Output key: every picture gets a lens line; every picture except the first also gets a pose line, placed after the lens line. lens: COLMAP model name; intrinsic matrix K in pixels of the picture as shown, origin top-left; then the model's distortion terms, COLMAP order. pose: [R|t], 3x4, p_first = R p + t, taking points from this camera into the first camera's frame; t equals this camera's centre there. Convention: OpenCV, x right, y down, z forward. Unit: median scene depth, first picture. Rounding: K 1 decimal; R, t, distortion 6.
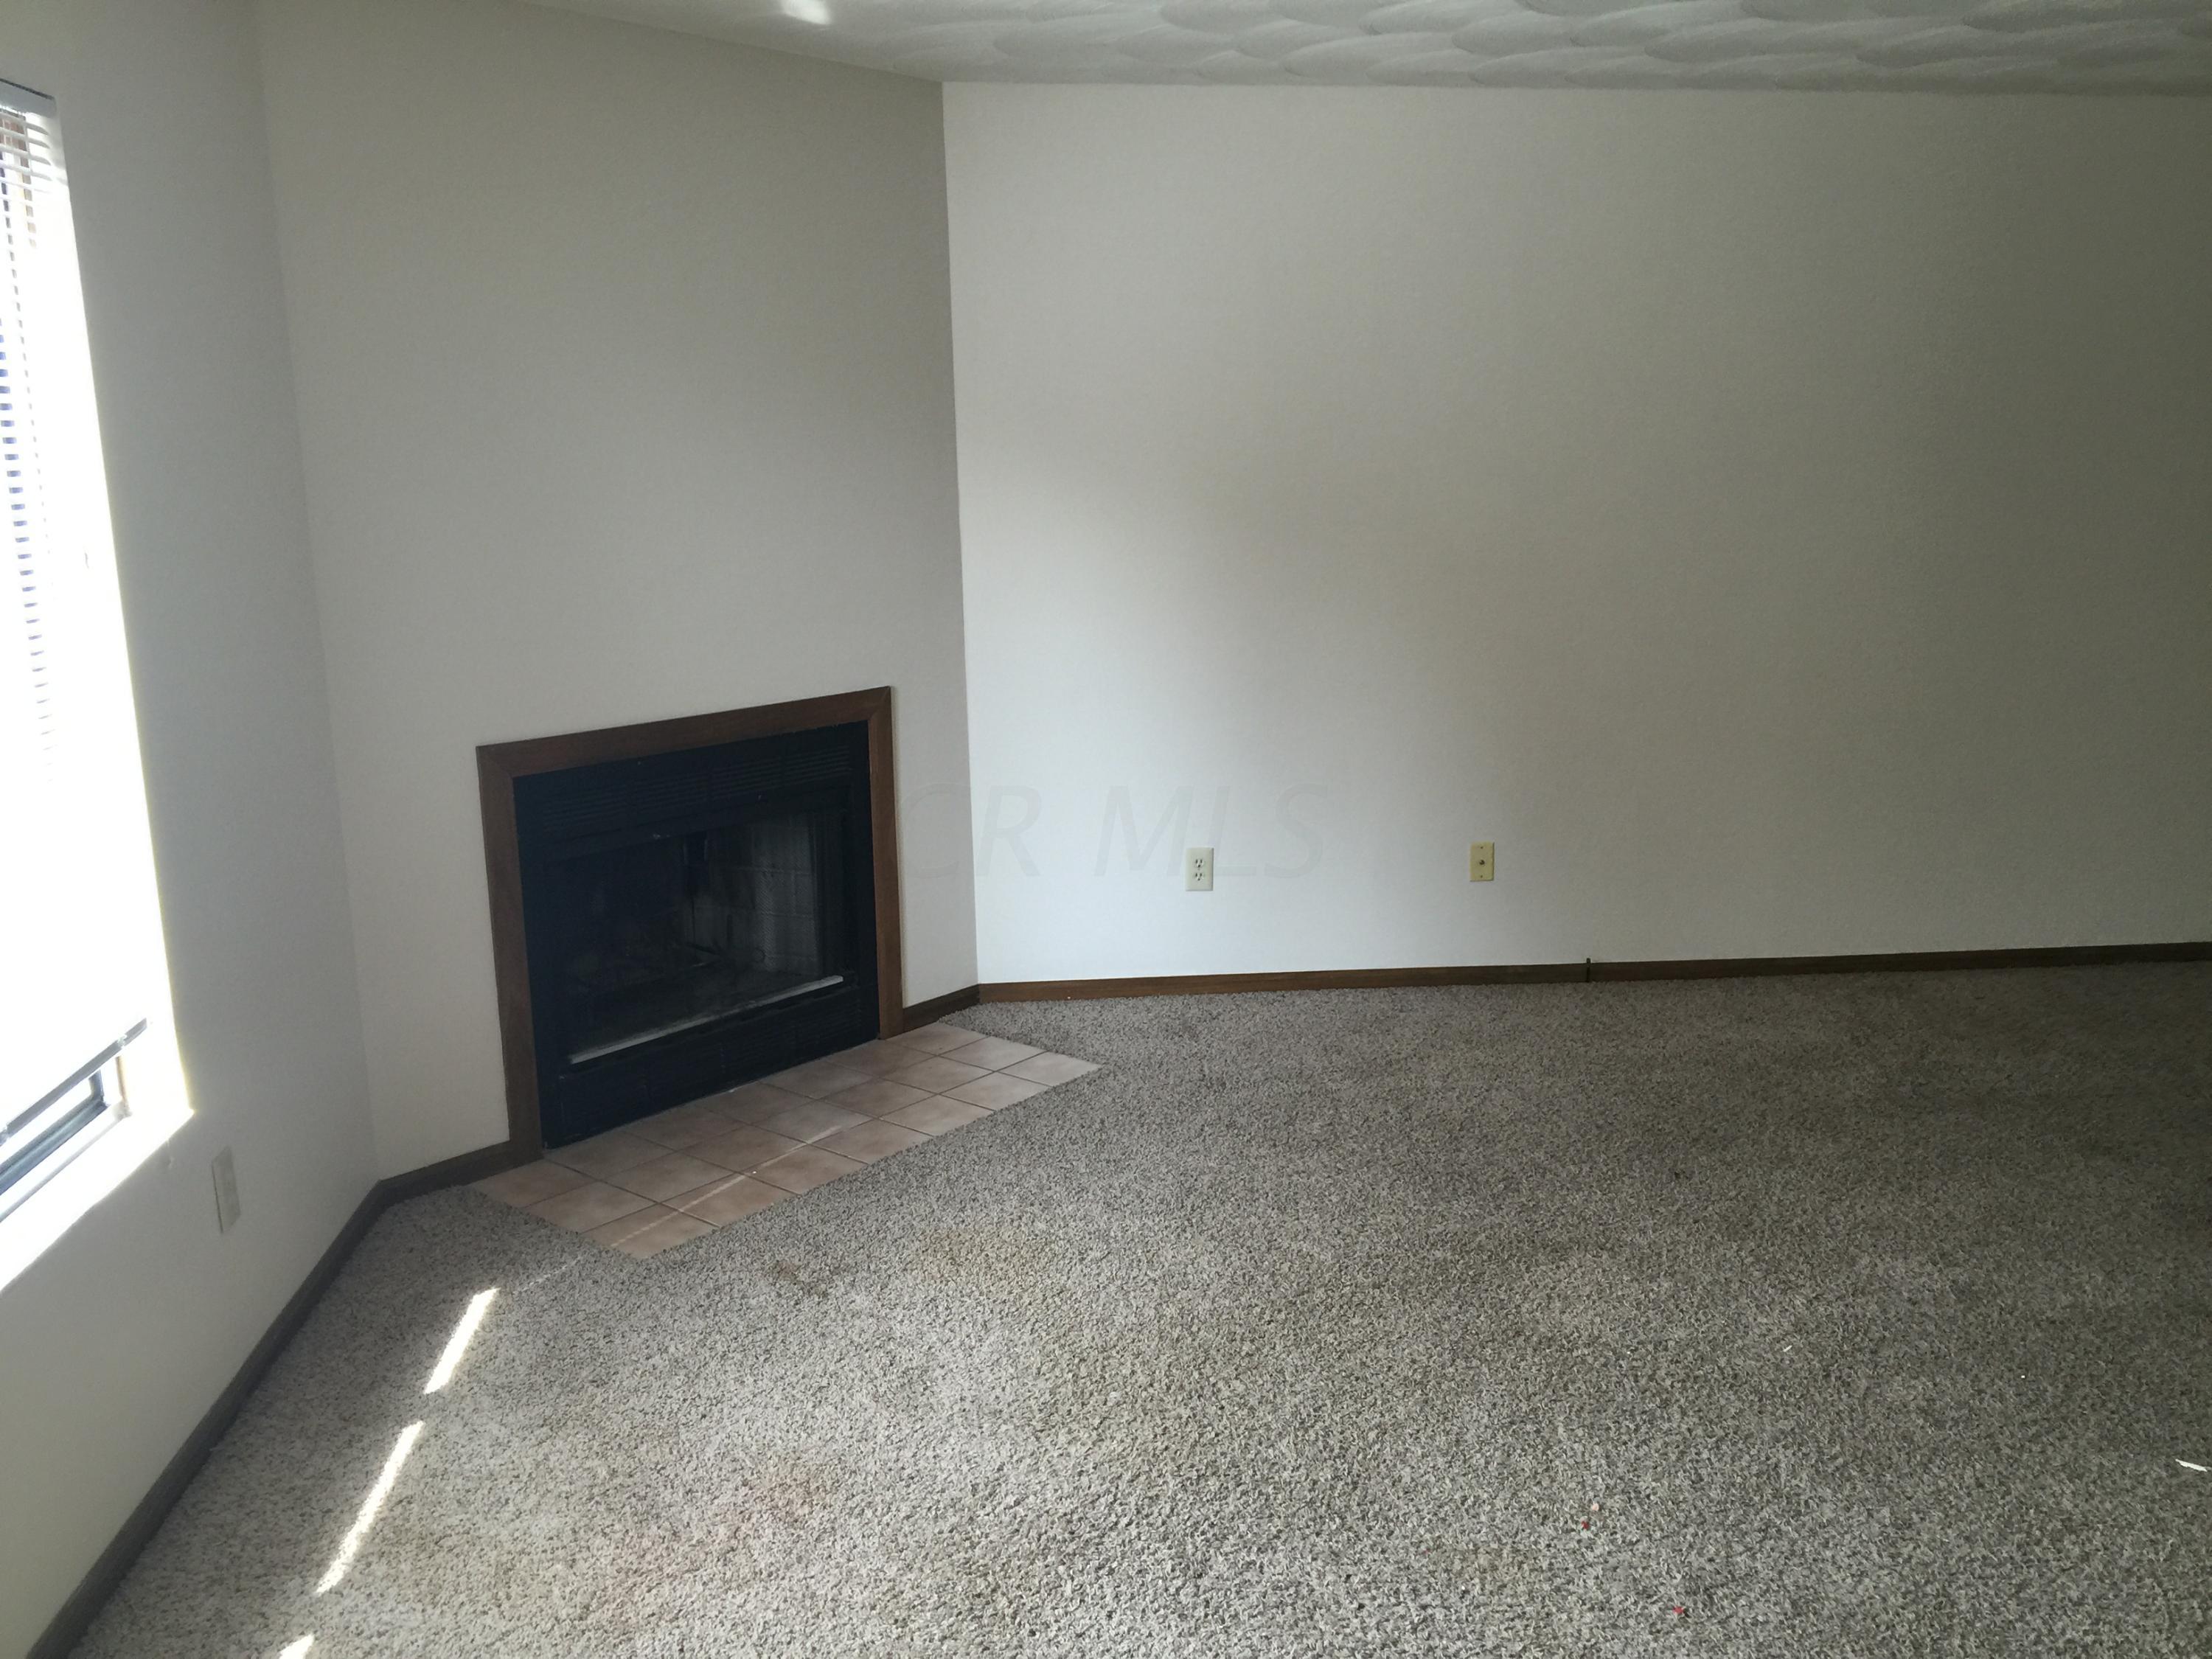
lens RADIAL K [[1878.9, 0, 1106.0], [0, 1878.9, 829.5], [0, 0, 1]] dist [0.046700, -0.105692]
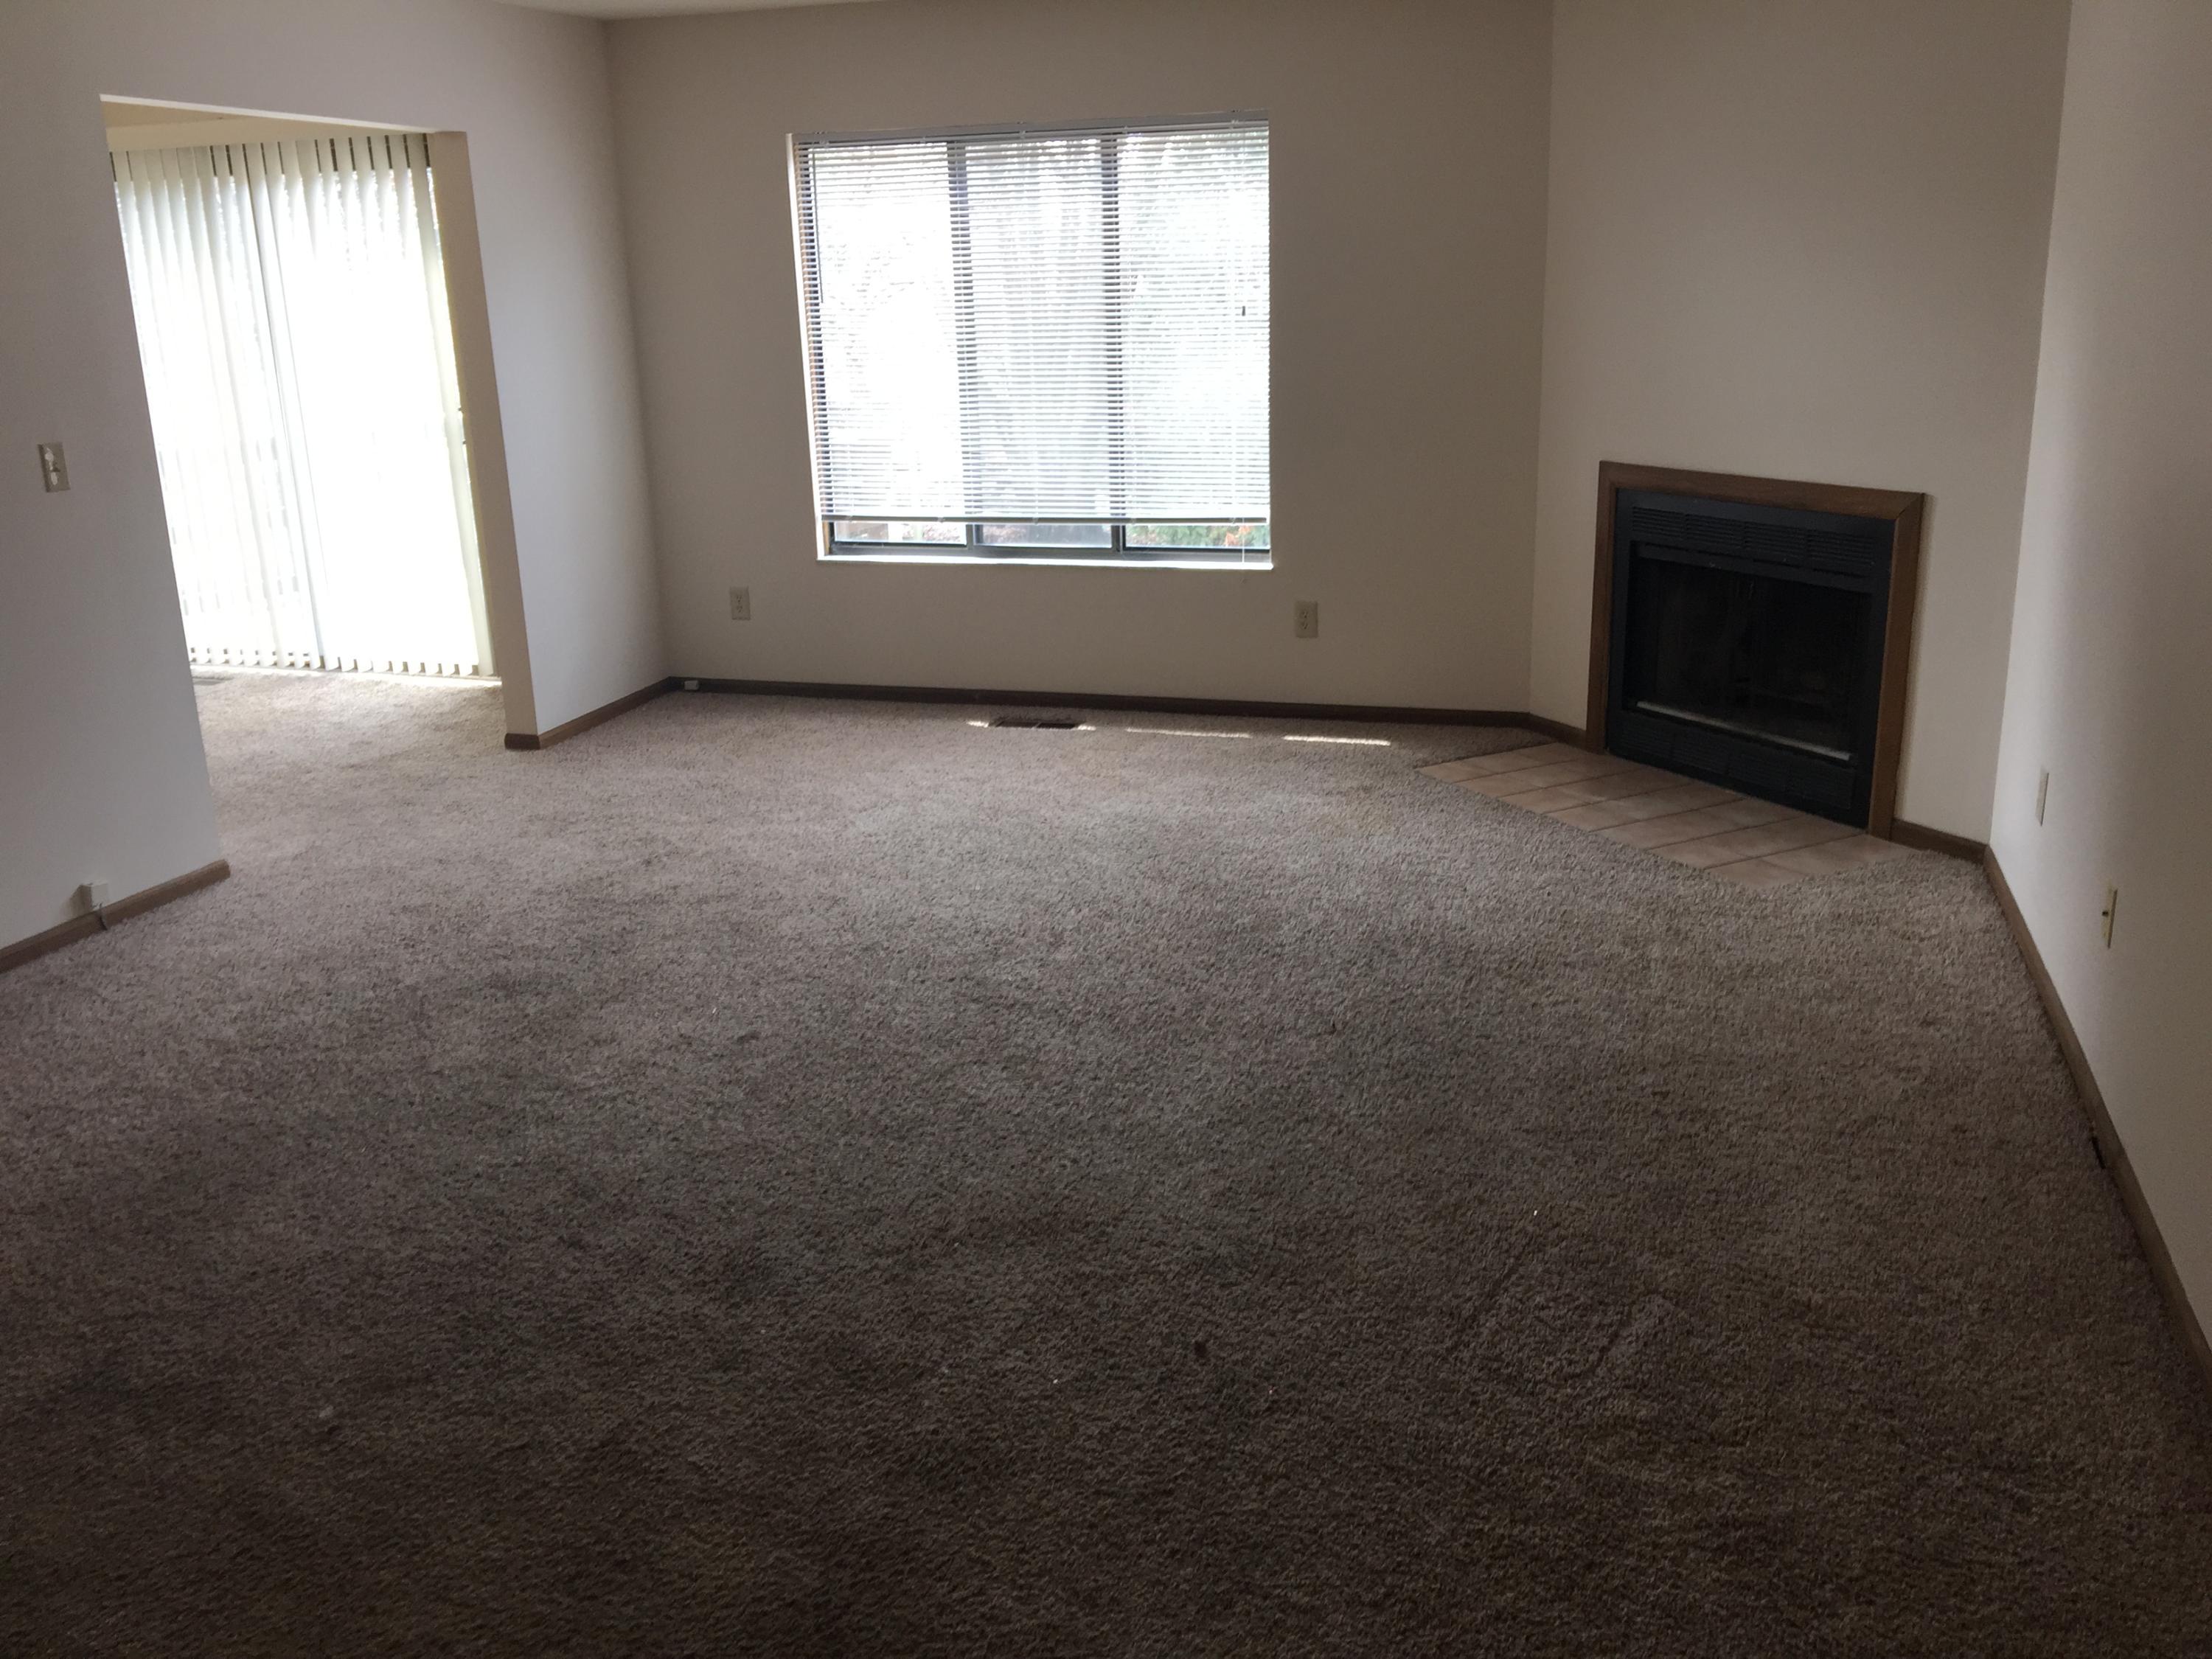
lens RADIAL K [[1878.9, 0, 1106.0], [0, 1878.9, 829.5], [0, 0, 1]] dist [0.046700, -0.105692]
pose [[-0.405906, 0.277993, -0.870609, 1.244364], [-0.152076, 0.918789, 0.364280, -0.267767], [0.901173, 0.280262, -0.330666, 1.256264]]
